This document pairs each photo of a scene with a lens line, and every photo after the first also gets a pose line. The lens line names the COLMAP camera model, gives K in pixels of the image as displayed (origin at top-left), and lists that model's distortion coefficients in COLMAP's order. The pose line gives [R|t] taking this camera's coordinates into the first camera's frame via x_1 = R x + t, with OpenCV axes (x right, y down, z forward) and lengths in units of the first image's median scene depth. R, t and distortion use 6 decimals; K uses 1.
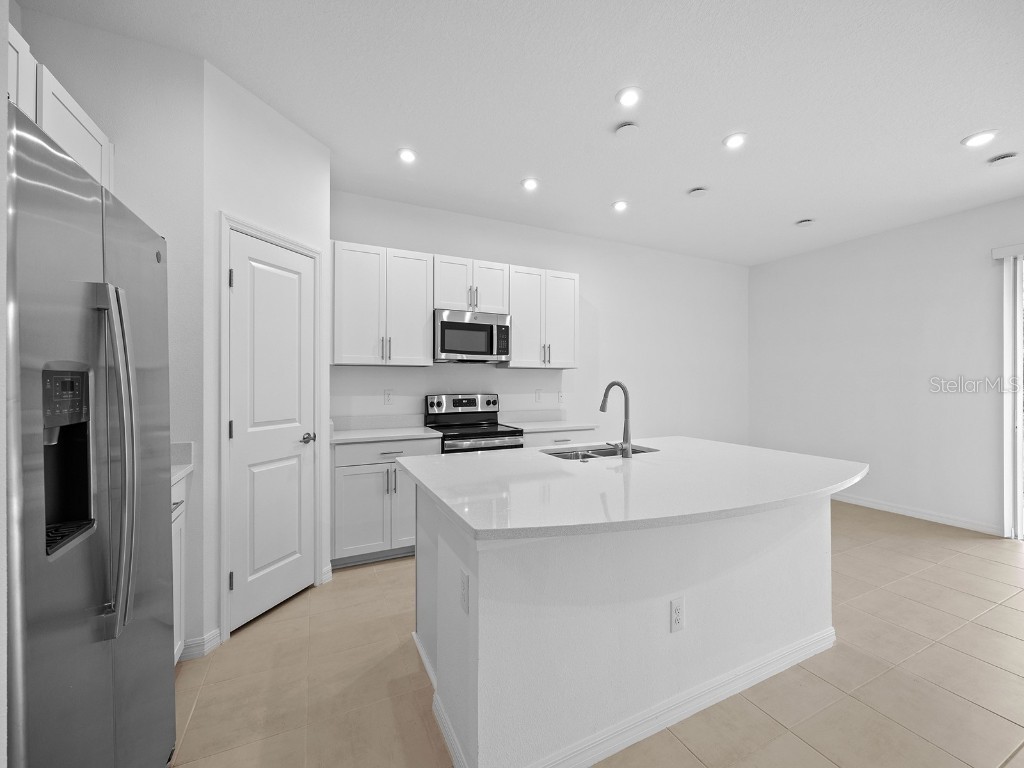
lens RADIAL K [[418.4, 0, 513.9], [0, 418.4, 383.1], [0, 0, 1]] dist [-0.001570, -0.000100]
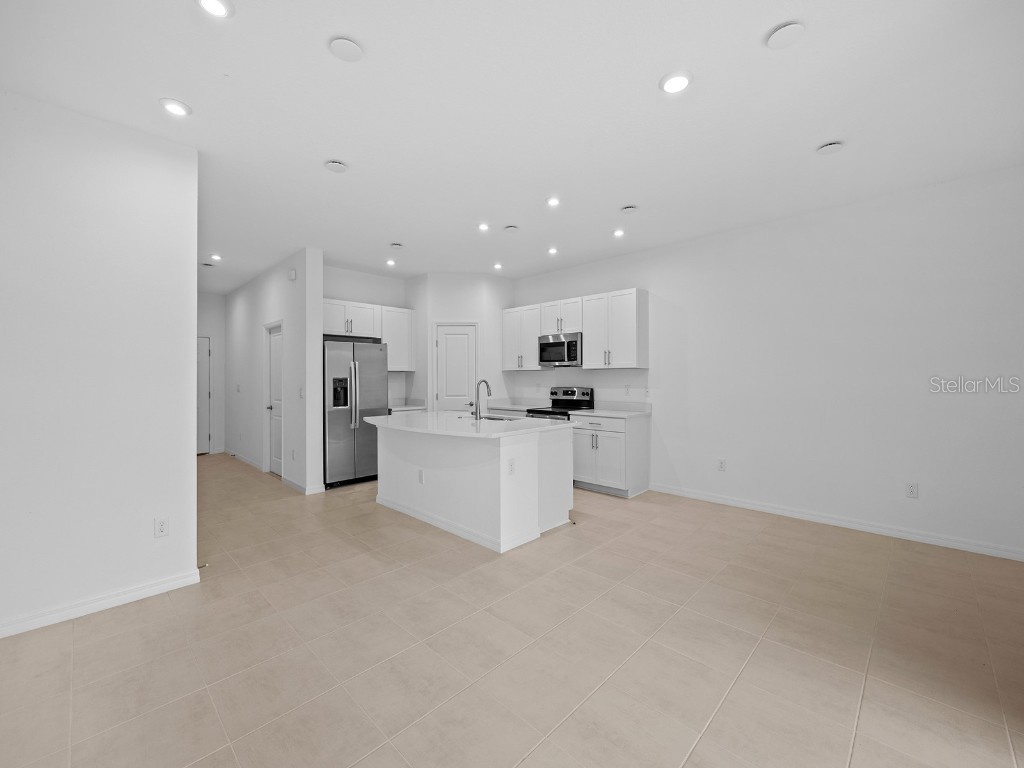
lens RADIAL K [[418.4, 0, 513.6], [0, 418.4, 379.2], [0, 0, 1]] dist [-0.001570, -0.000100]
pose [[0.330348, -0.000517, -0.943859, 1.299249], [0.002336, 0.999997, 0.000270, -0.004652], [0.943856, -0.002294, 0.330348, 0.322735]]
